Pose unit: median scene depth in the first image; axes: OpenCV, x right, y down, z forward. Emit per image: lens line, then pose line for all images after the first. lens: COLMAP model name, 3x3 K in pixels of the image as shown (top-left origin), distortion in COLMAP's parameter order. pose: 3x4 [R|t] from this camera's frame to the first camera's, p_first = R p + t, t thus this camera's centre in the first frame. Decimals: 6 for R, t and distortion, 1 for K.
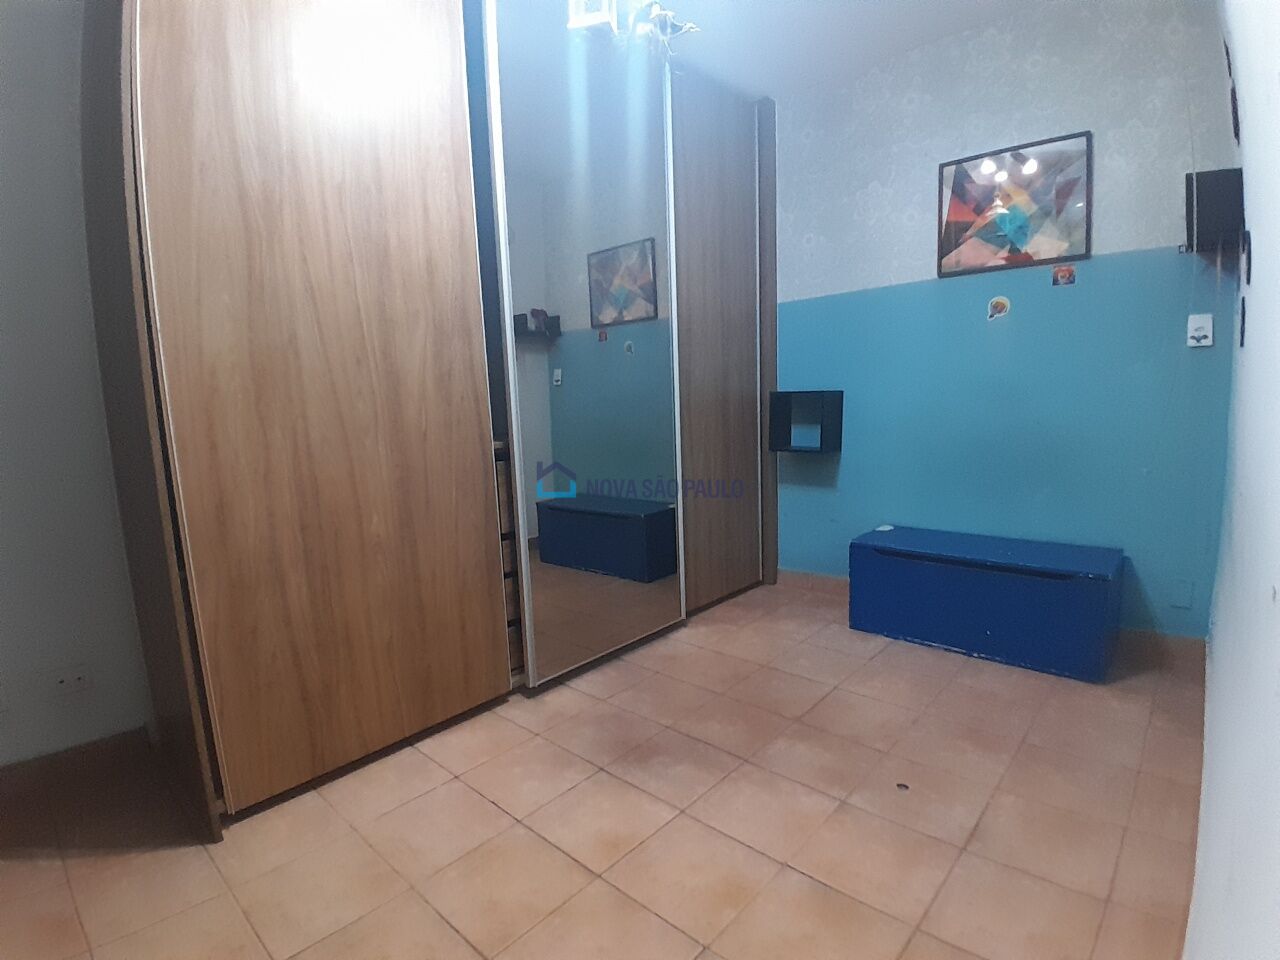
lens RADIAL K [[630.5, 0, 633.2], [0, 630.5, 487.6], [0, 0, 1]] dist [0.004515, -0.045849]
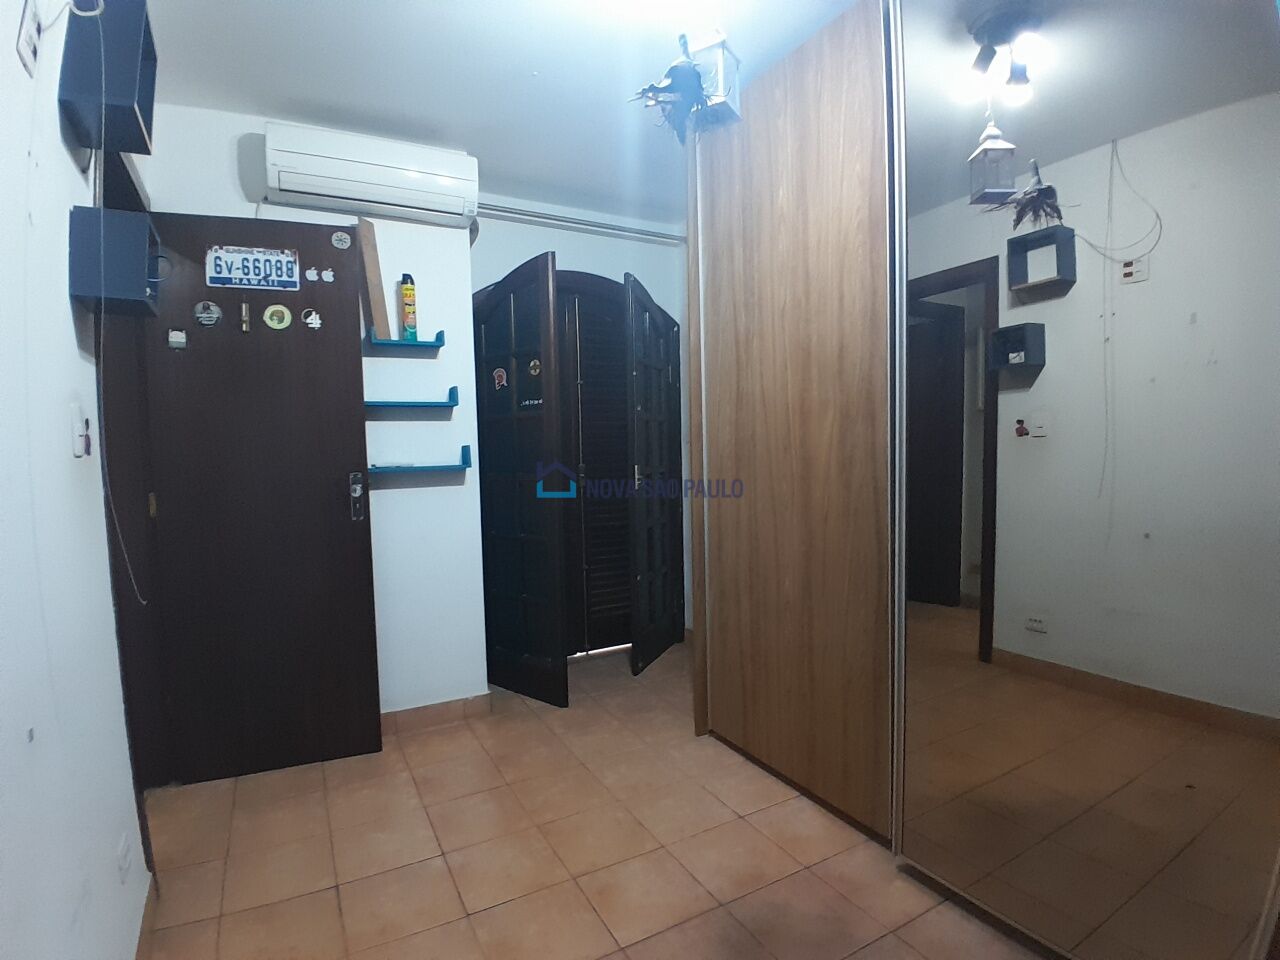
lens RADIAL K [[630.5, 0, 633.2], [0, 630.5, 487.6], [0, 0, 1]] dist [0.004515, -0.045849]
pose [[-0.318464, 0.106625, -0.941919, 0.776342], [-0.098071, 0.984616, 0.144617, -0.265655], [0.942848, 0.138431, -0.303108, 1.066351]]
